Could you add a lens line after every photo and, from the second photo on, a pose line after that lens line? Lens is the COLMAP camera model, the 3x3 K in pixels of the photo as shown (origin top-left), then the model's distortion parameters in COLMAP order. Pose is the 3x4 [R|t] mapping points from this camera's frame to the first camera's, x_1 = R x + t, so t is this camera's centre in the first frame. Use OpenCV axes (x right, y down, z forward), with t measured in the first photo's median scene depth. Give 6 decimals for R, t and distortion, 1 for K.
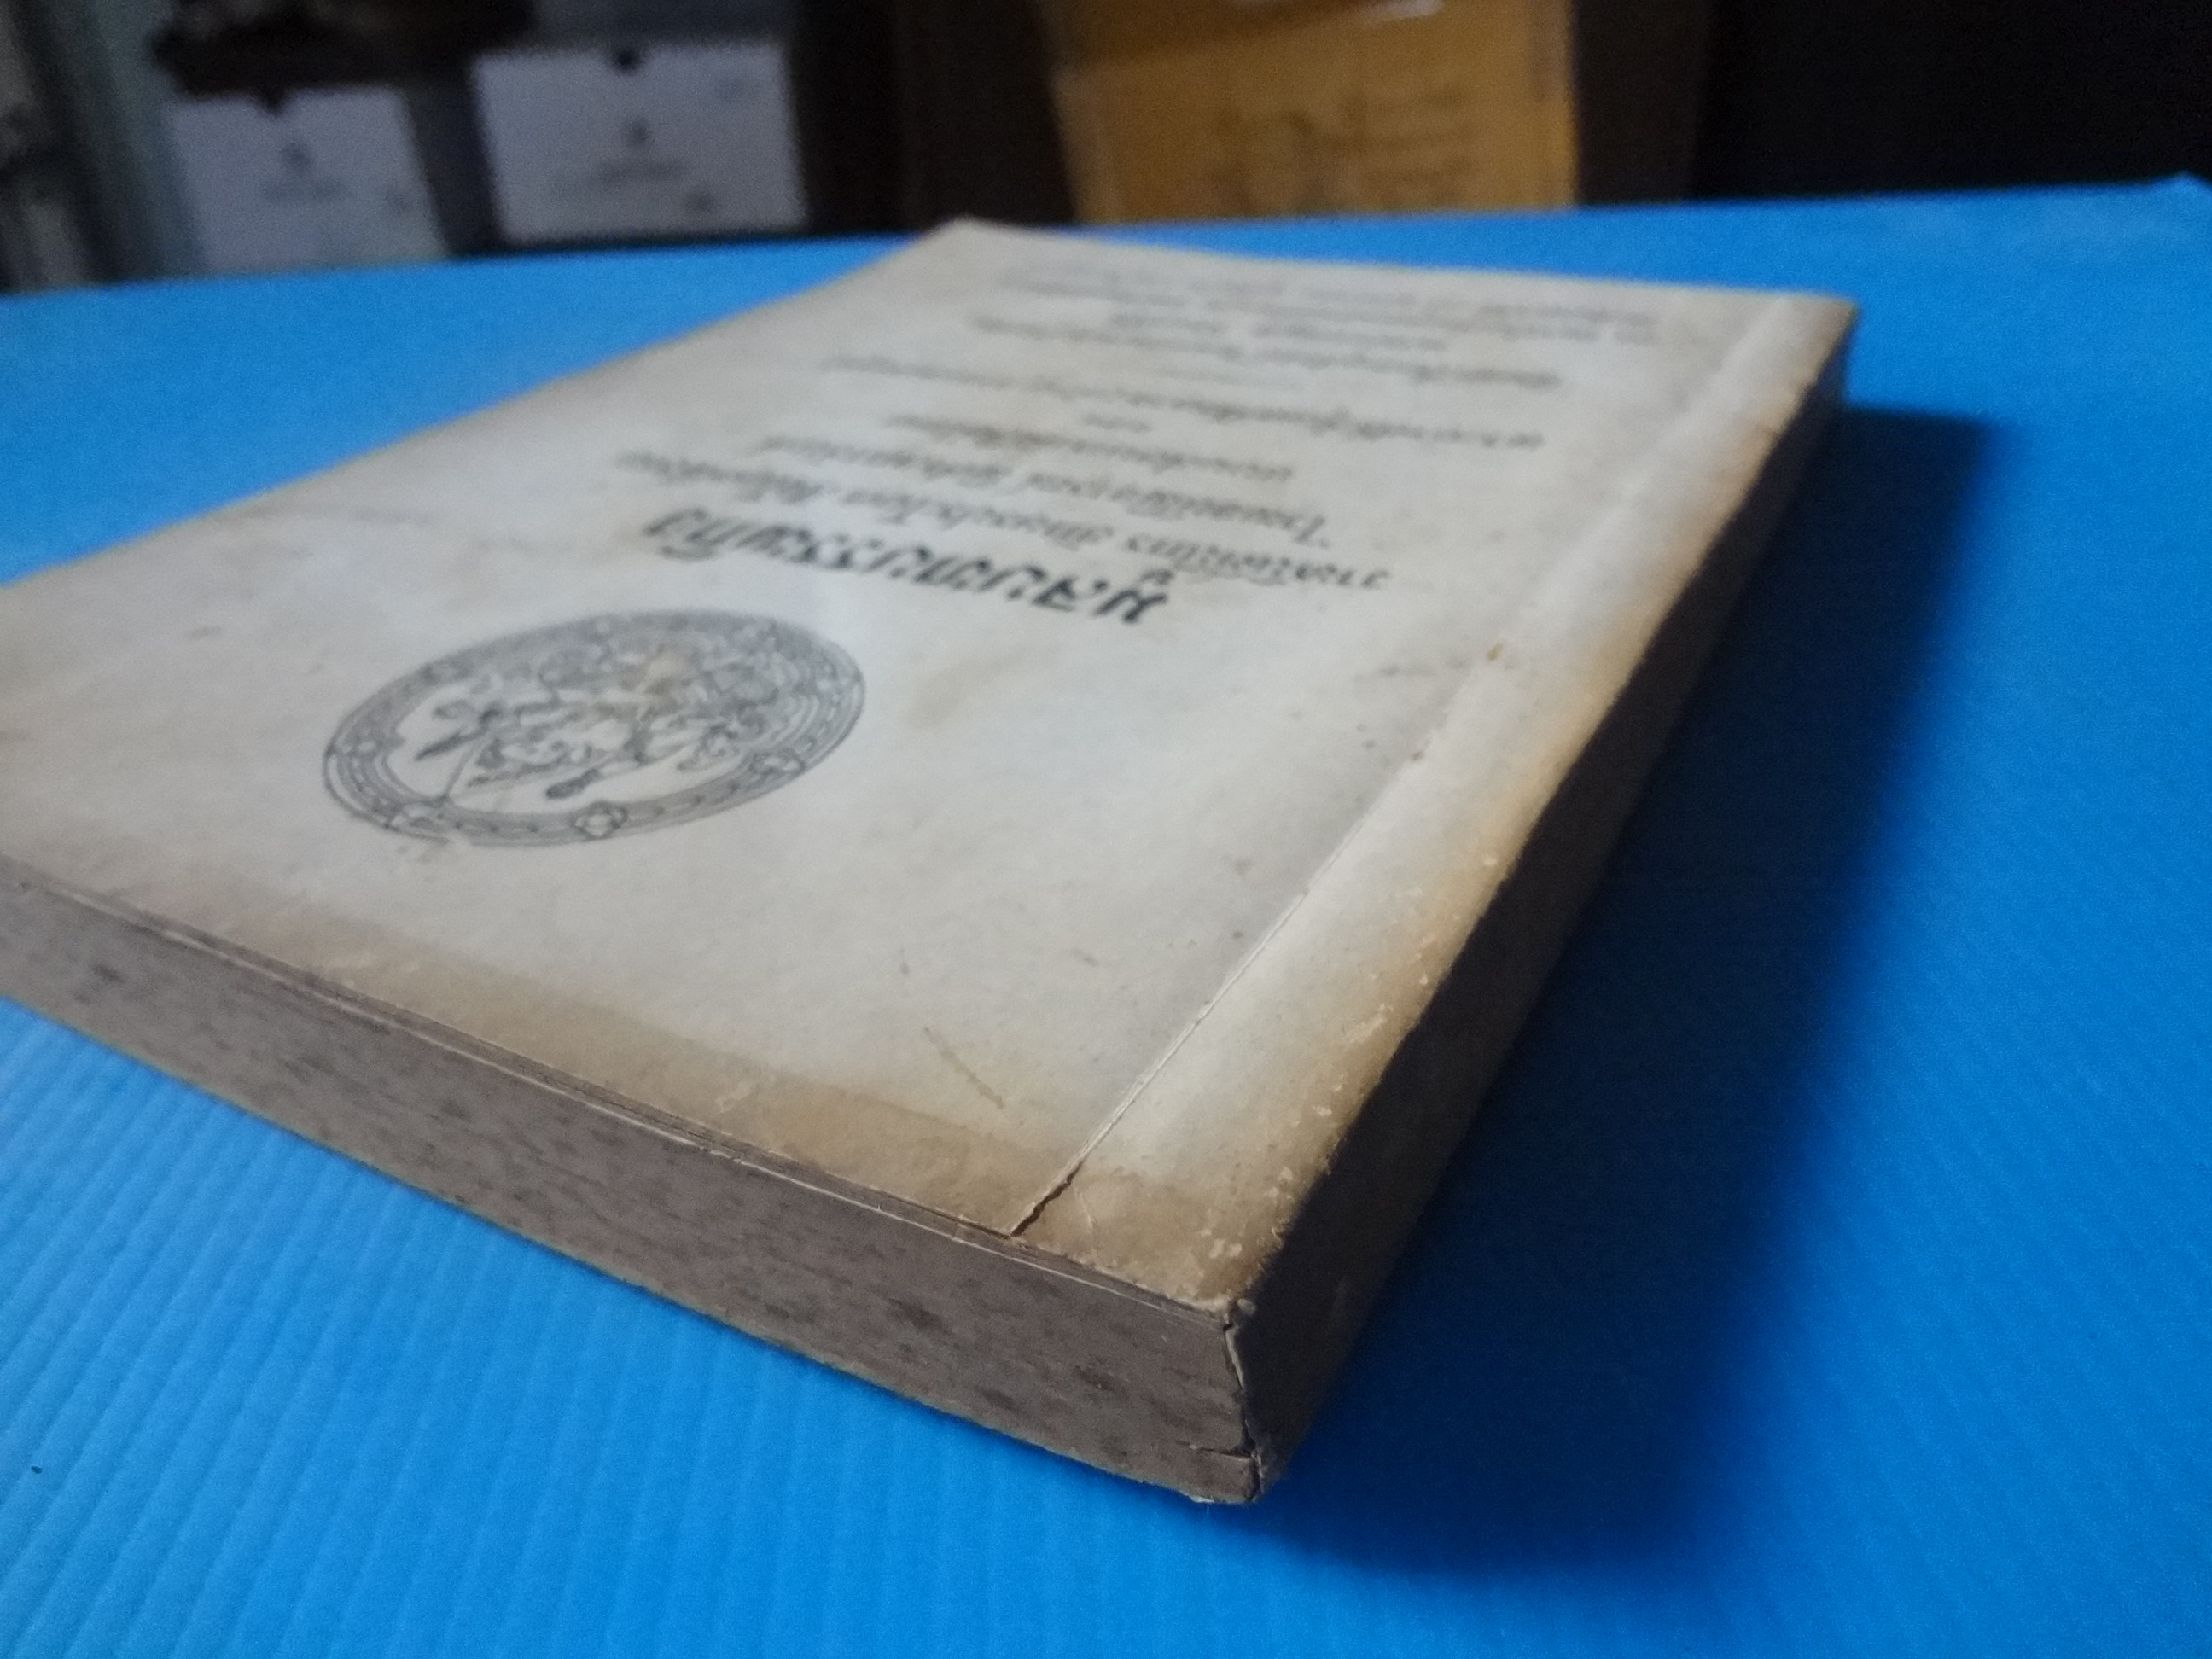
lens RADIAL K [[1567.9, 0, 1122.4], [0, 1567.9, 898.9], [0, 0, 1]] dist [-0.057422, 0.000317]
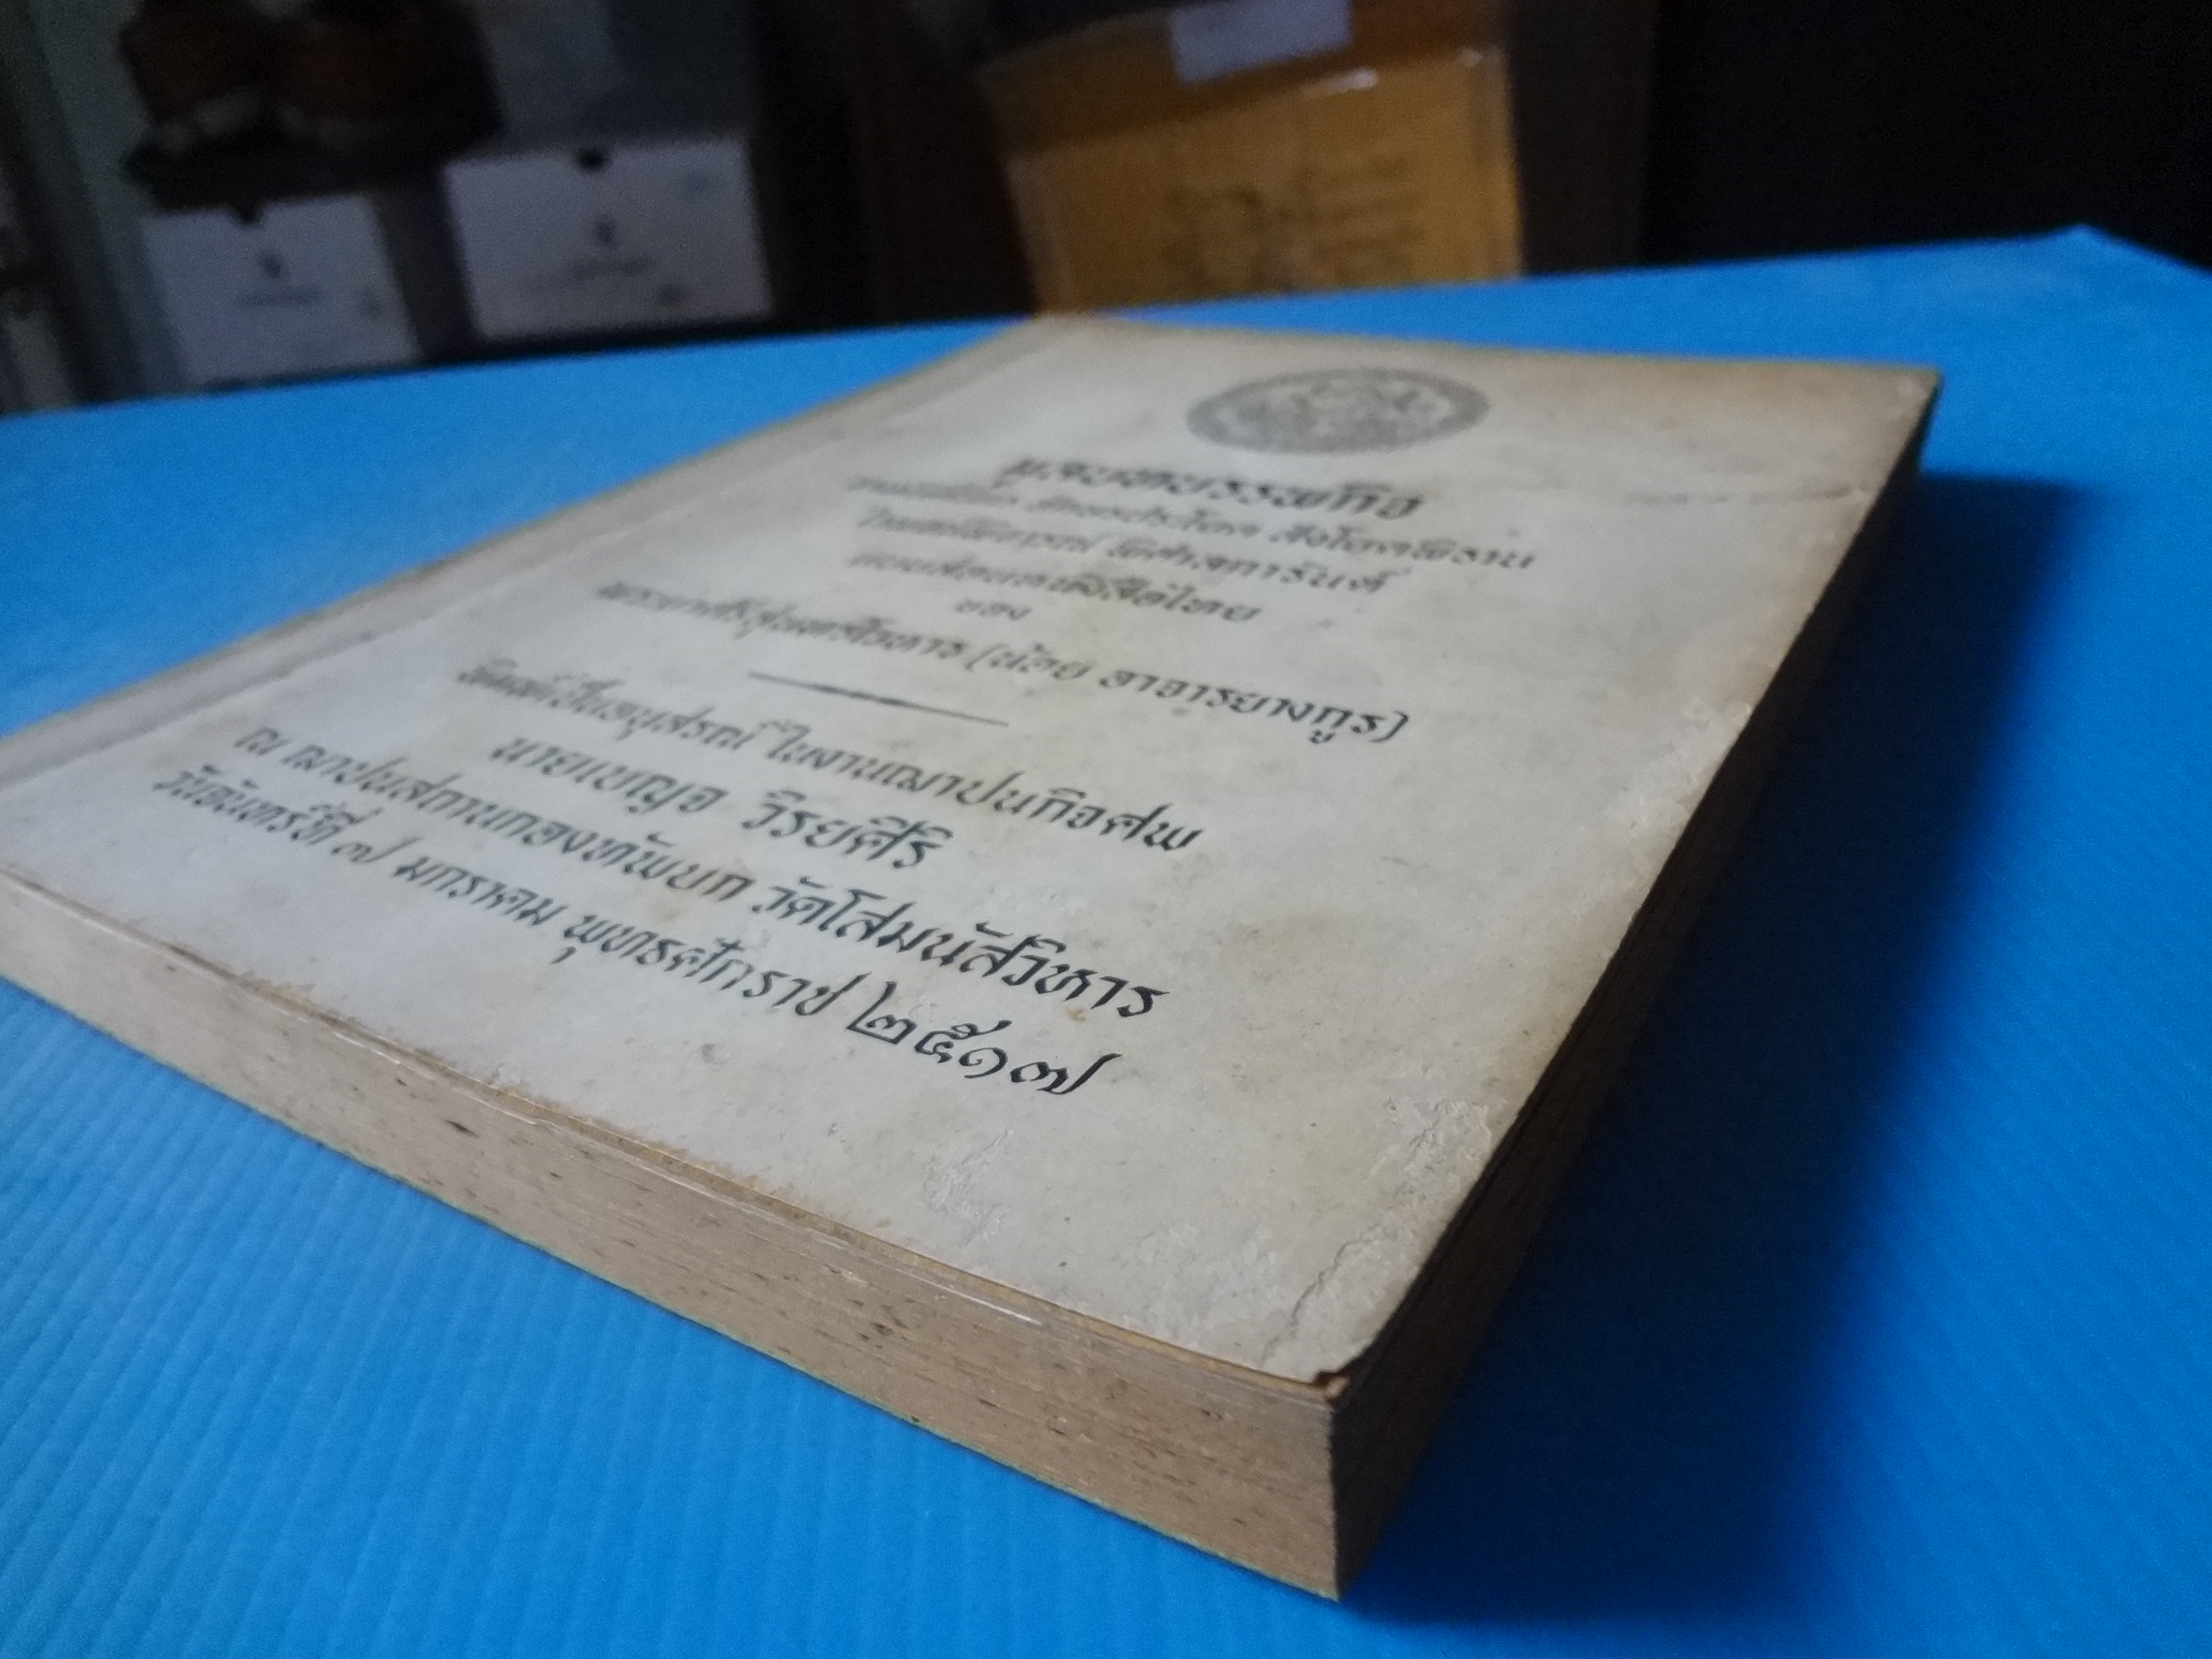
lens RADIAL K [[1606.5, 0, 1094.8], [0, 1606.5, 825.6], [0, 0, 1]] dist [-0.020726, -0.000087]
pose [[-0.993154, 0.060886, 0.099693, -0.176847], [0.116462, 0.449793, 0.885507, -1.274692], [0.009074, 0.891055, -0.453805, 1.835594]]
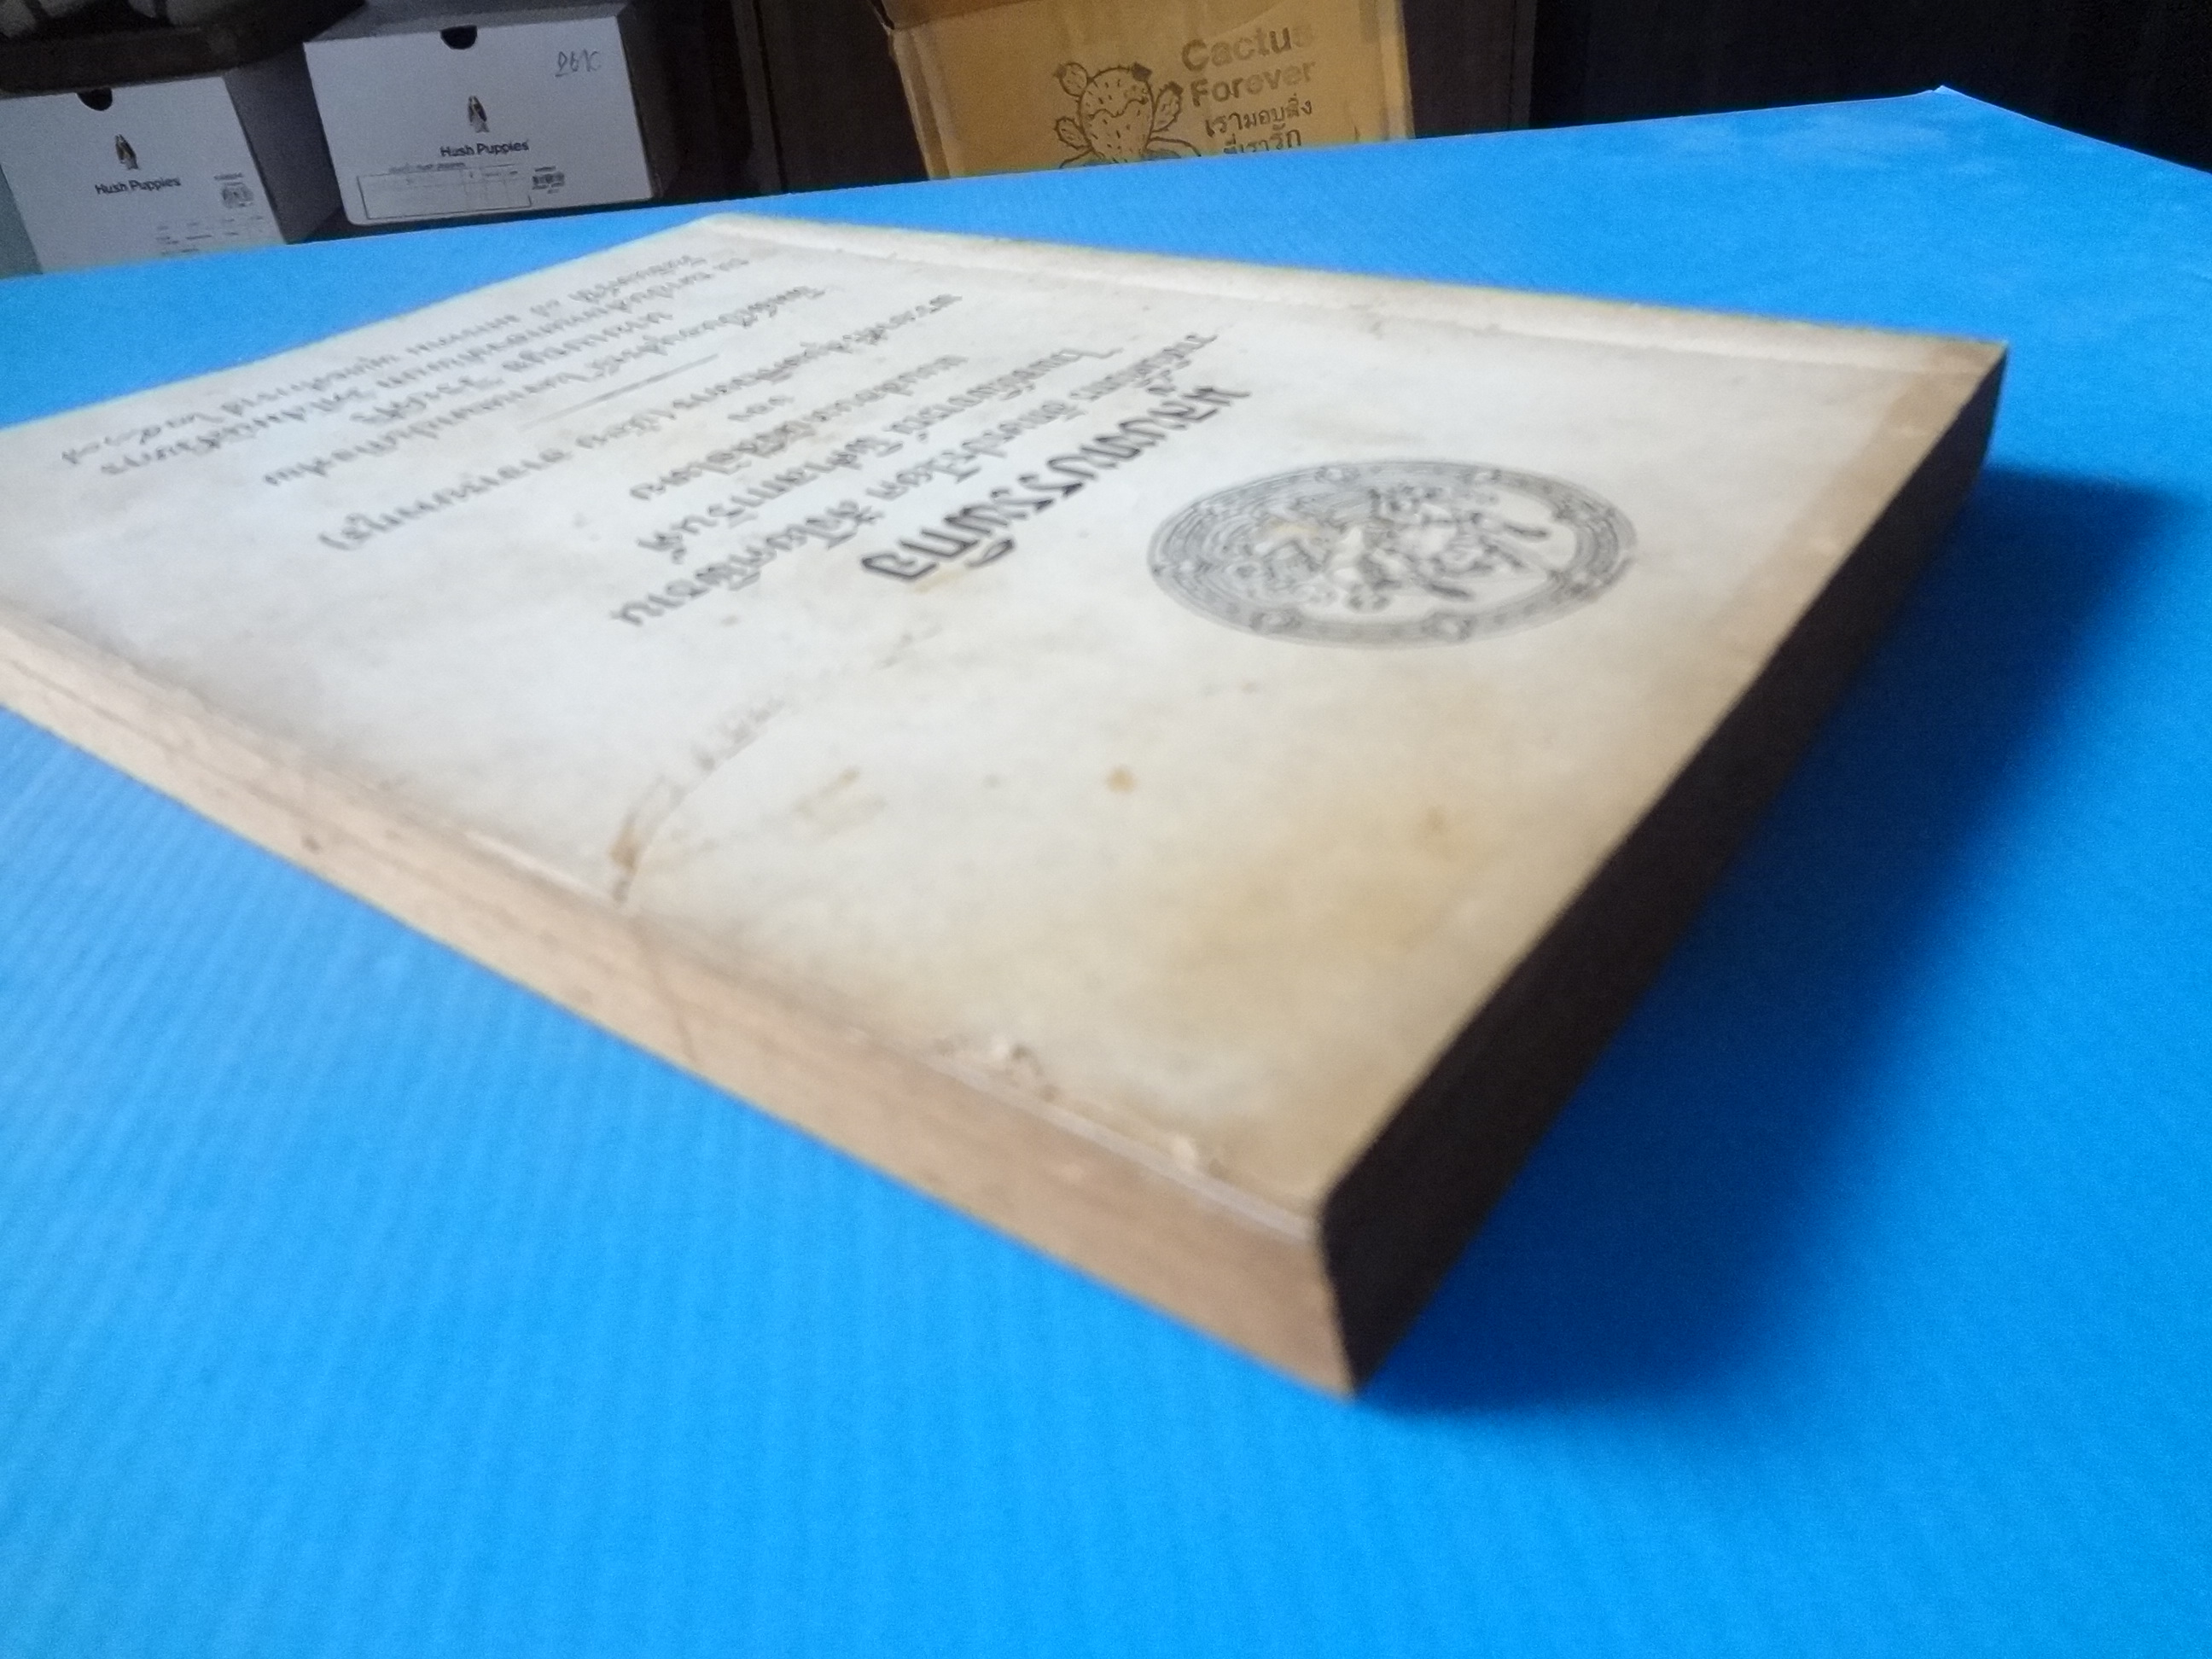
lens RADIAL K [[1606.5, 0, 1094.8], [0, 1606.5, 825.6], [0, 0, 1]] dist [-0.020726, -0.000087]
pose [[0.146870, -0.516952, 0.843321, -1.167553], [0.605467, 0.721173, 0.336630, -0.393271], [-0.782201, 0.461162, 0.418916, 0.630507]]
